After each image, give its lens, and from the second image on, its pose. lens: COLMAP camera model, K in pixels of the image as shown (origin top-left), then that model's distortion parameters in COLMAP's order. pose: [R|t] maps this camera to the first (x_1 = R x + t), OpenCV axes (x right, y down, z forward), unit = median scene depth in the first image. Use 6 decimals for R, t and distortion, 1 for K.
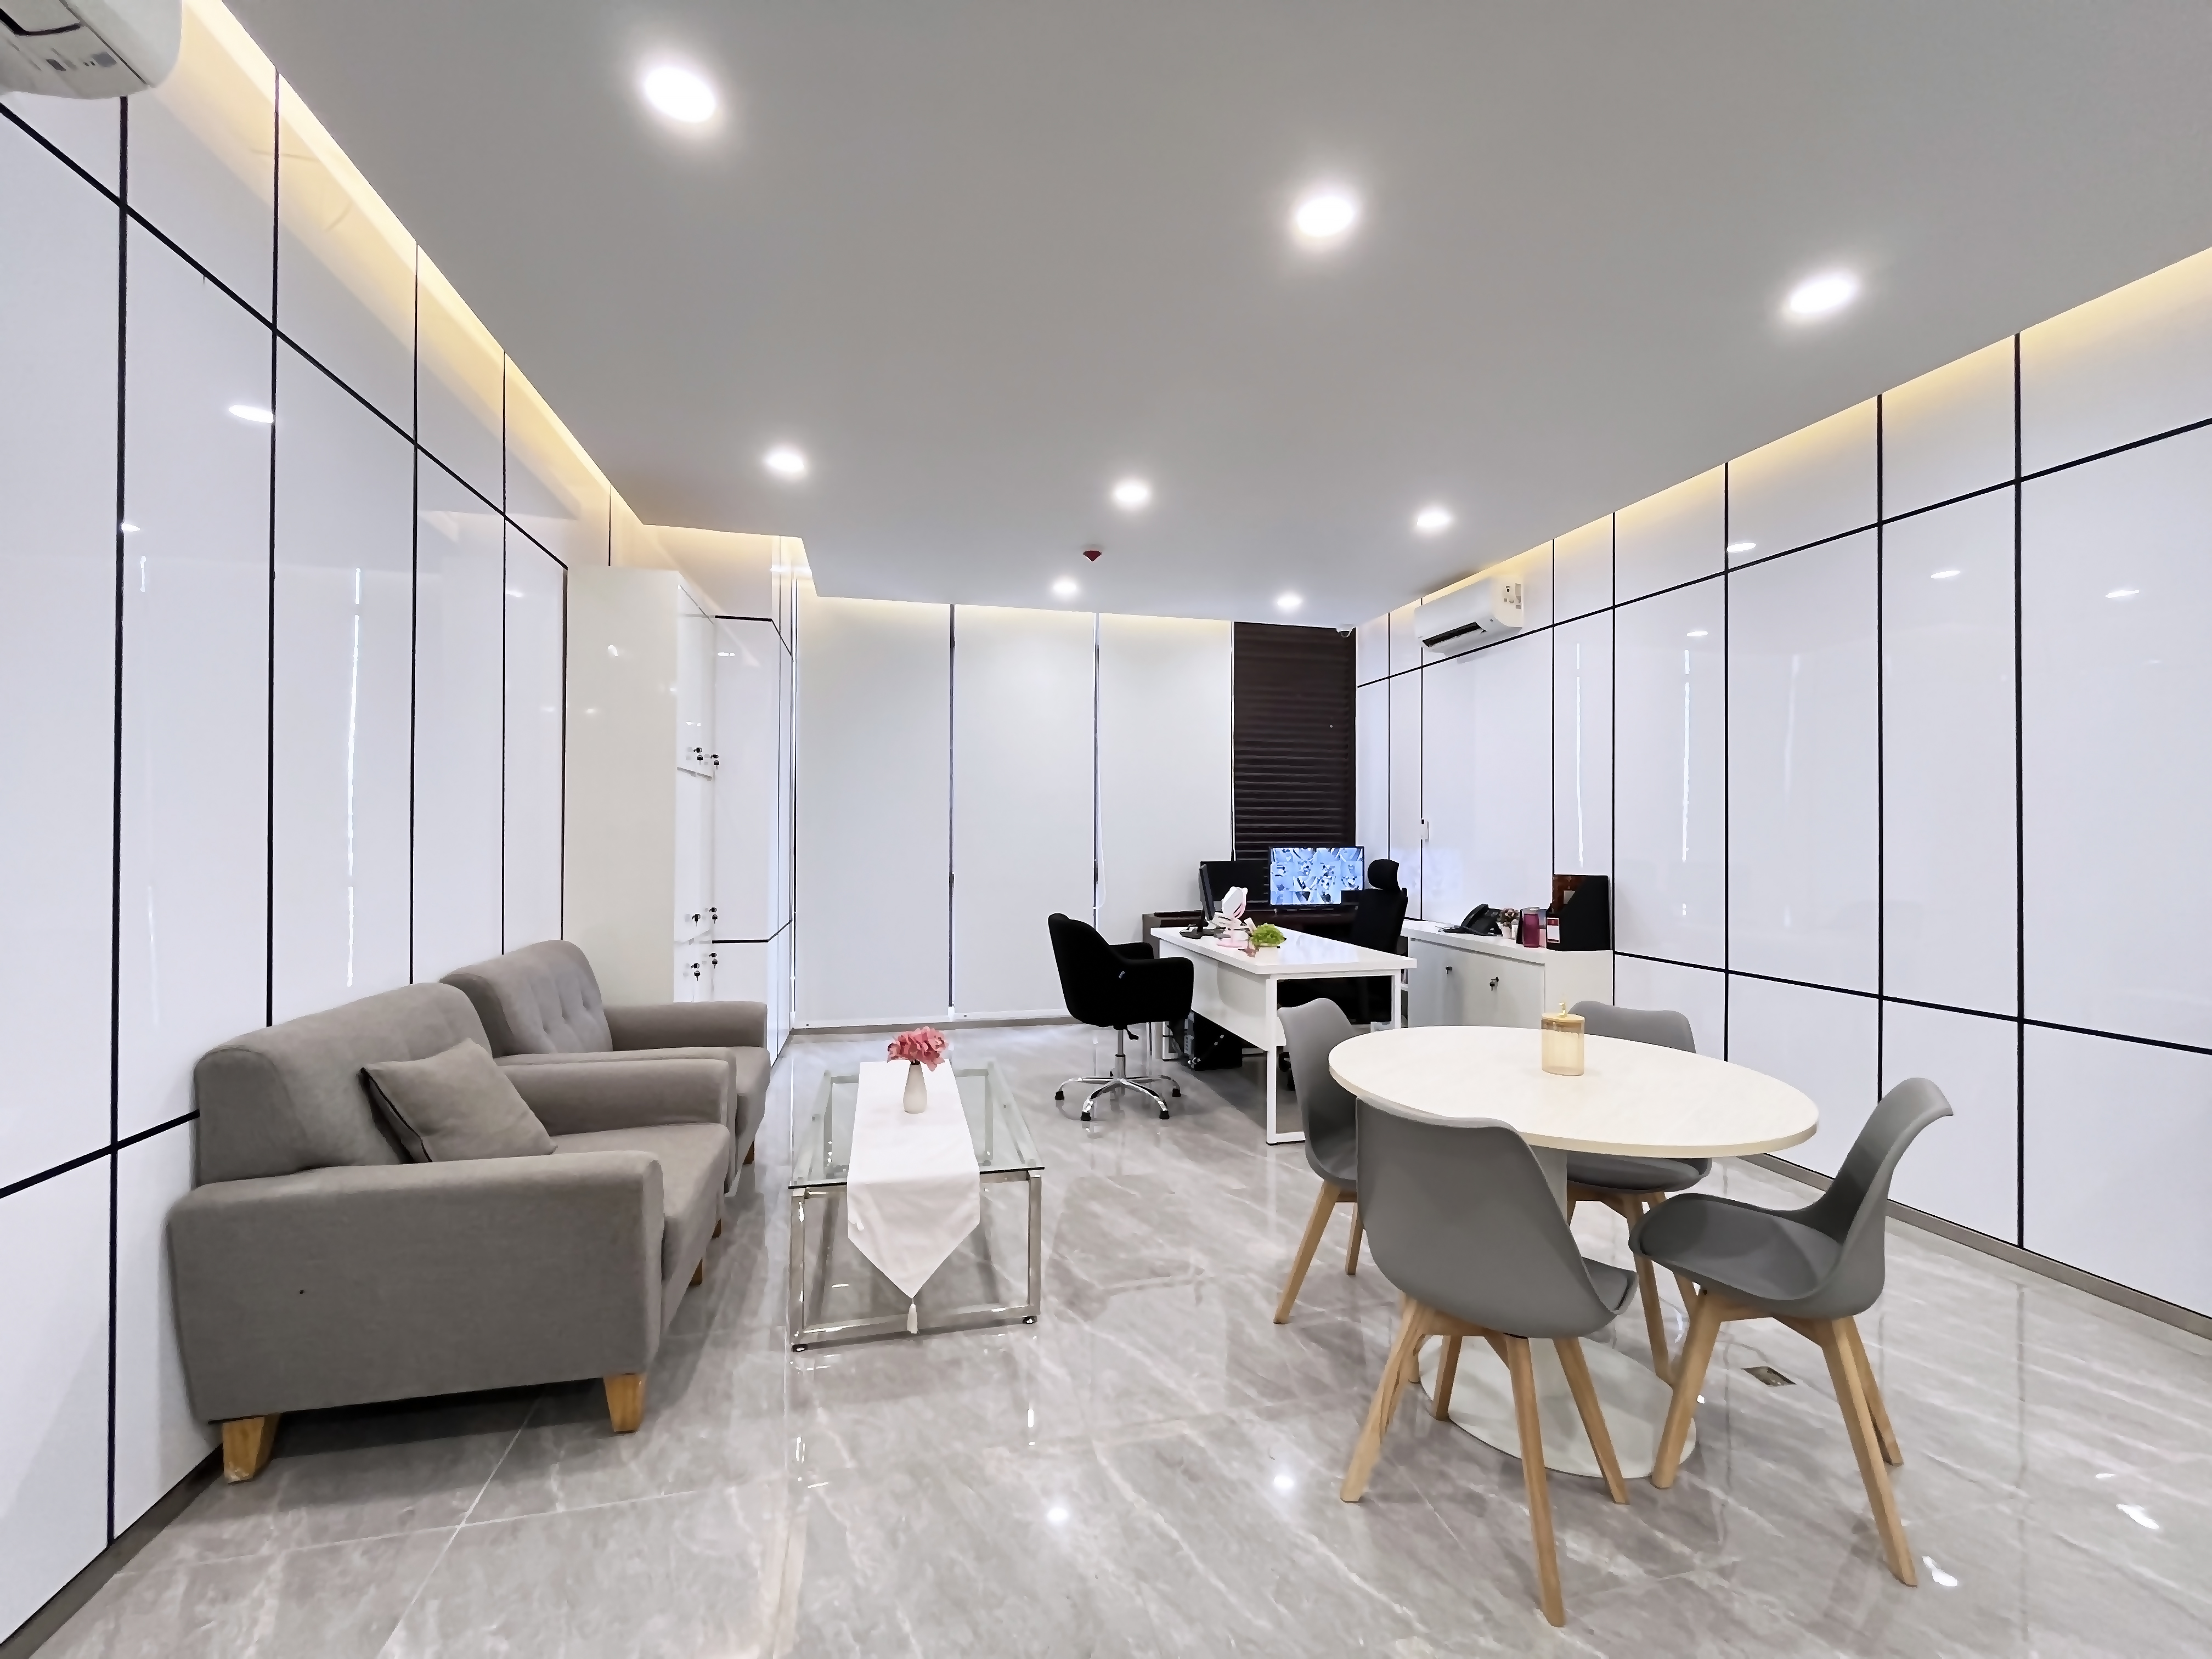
lens RADIAL K [[901.2, 0, 1106.0], [0, 901.2, 829.5], [0, 0, 1]] dist [-0.002804, -0.000271]
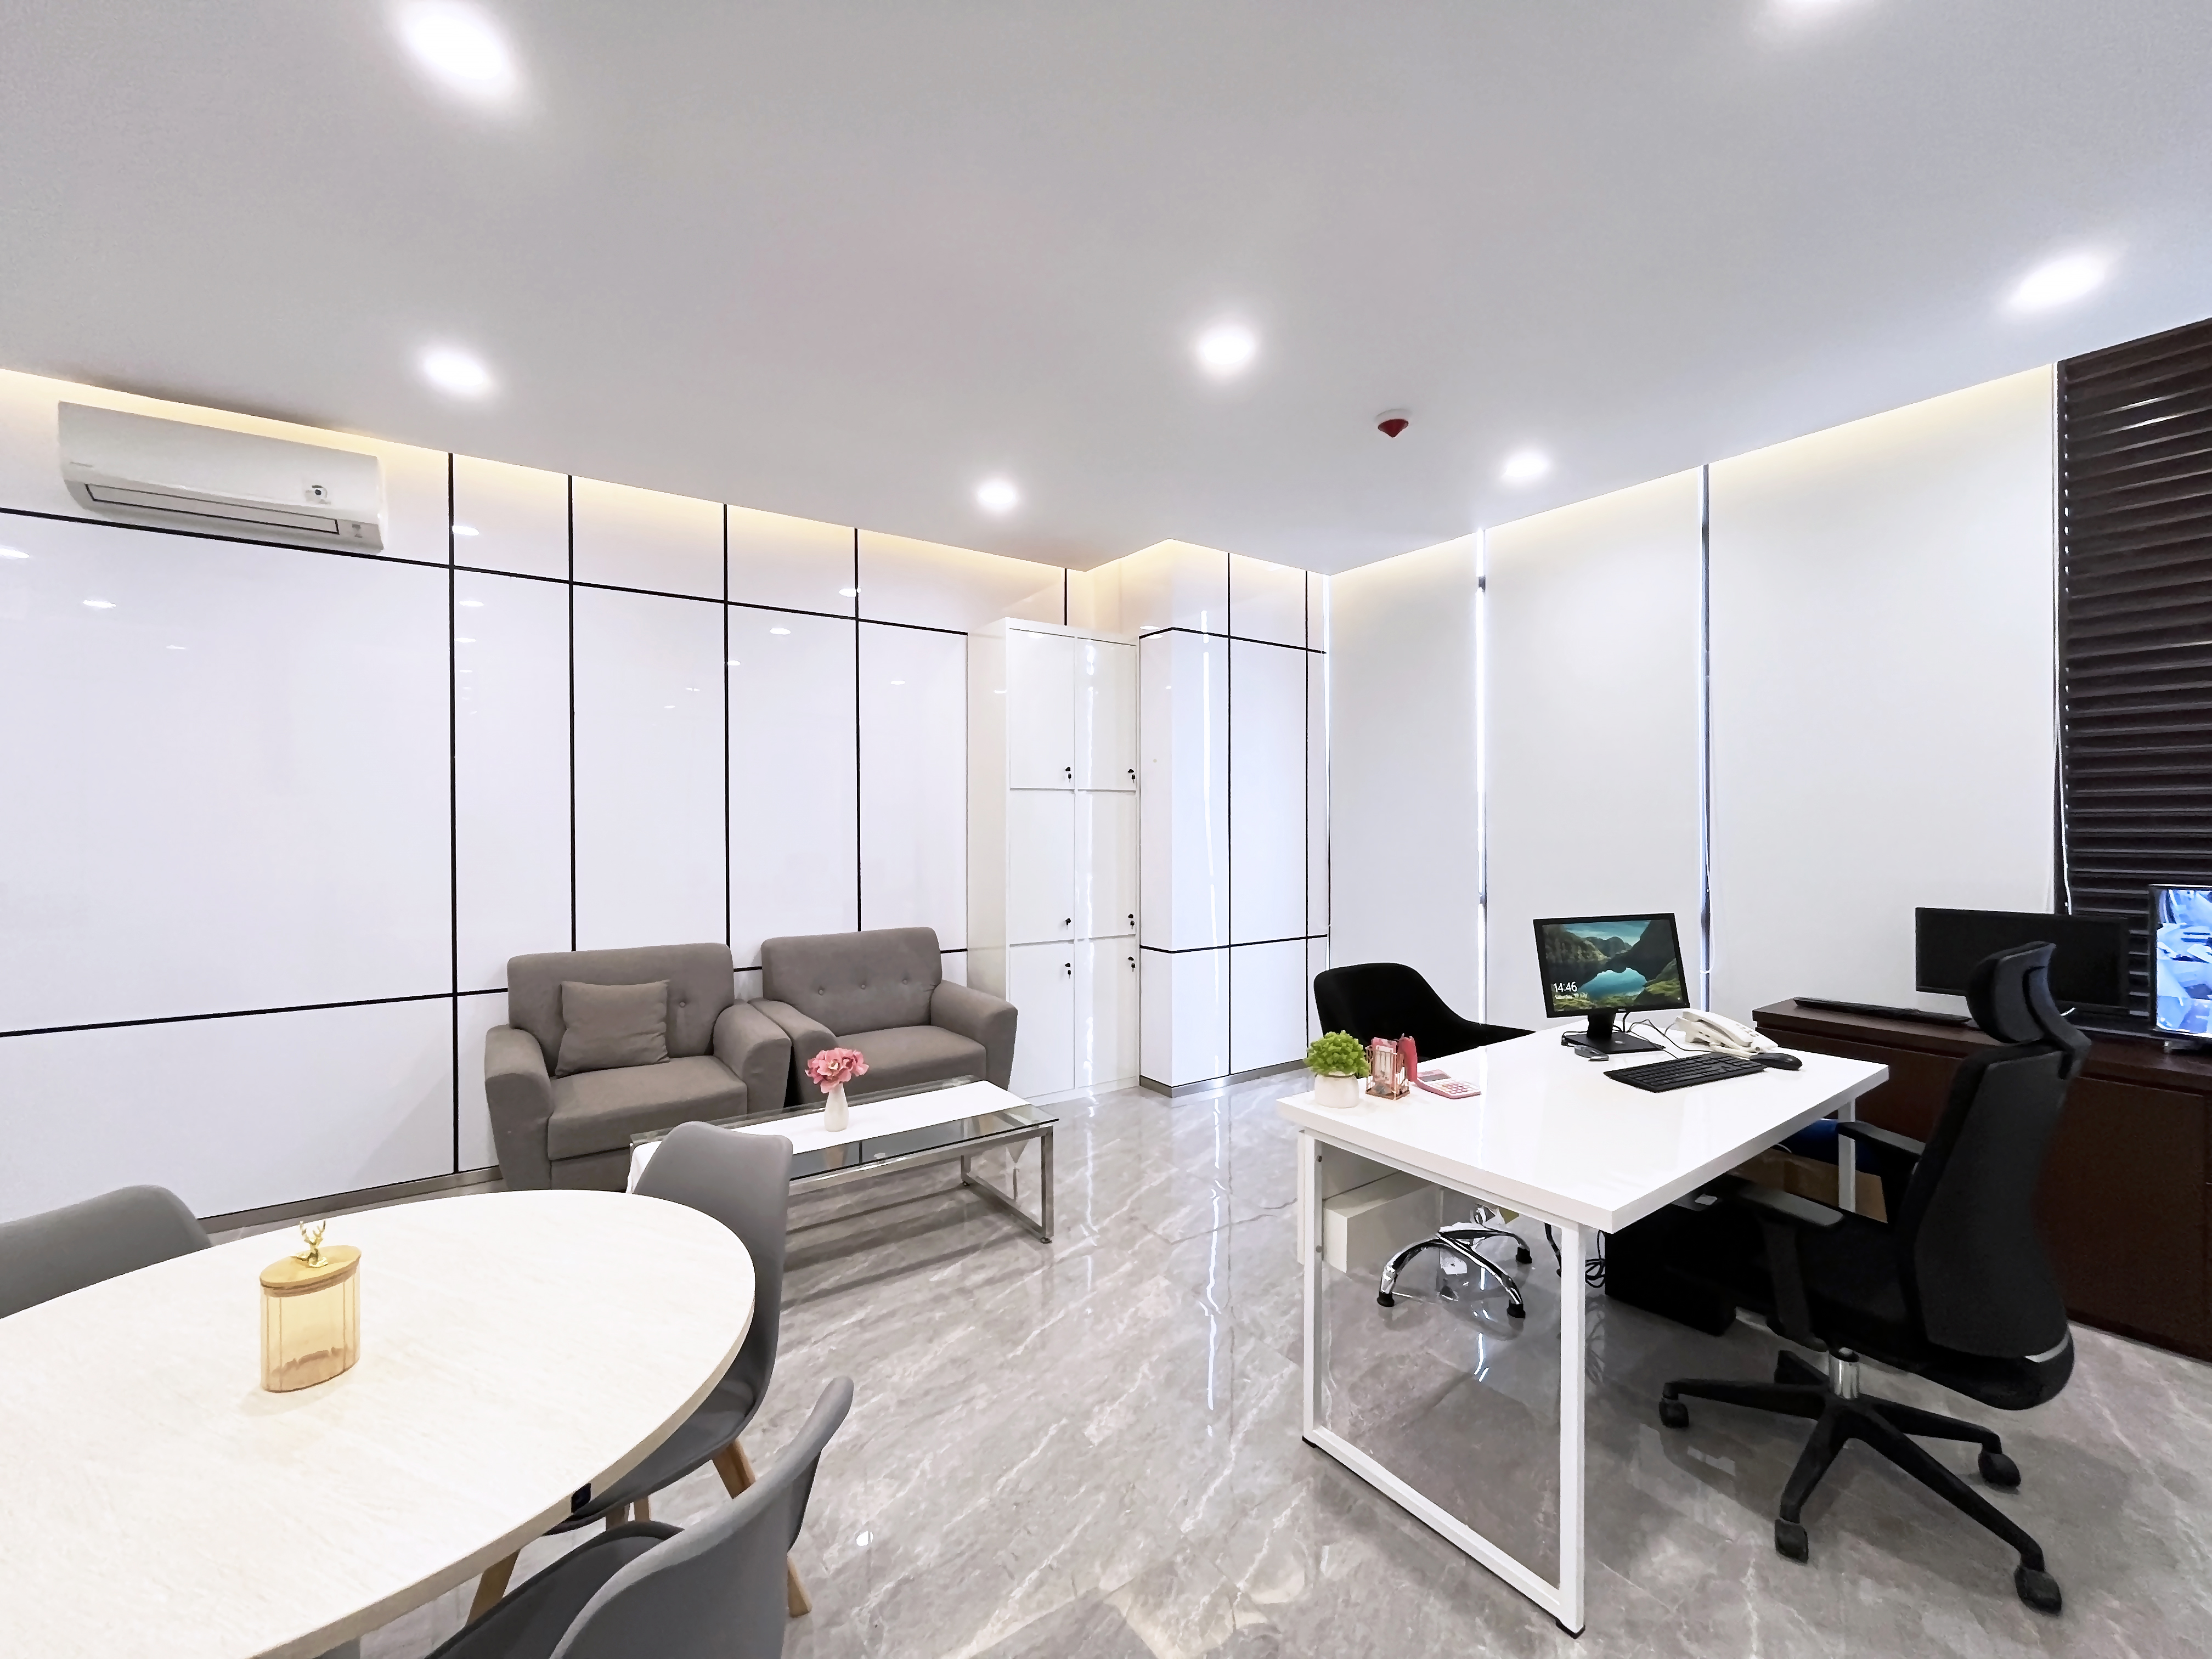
lens RADIAL K [[901.2, 0, 1106.0], [0, 901.2, 829.5], [0, 0, 1]] dist [-0.002804, -0.000271]
pose [[0.369924, -0.002111, -0.929060, 0.384083], [0.009463, 0.999954, 0.001496, -0.010208], [0.929014, -0.009346, 0.369927, 0.415776]]
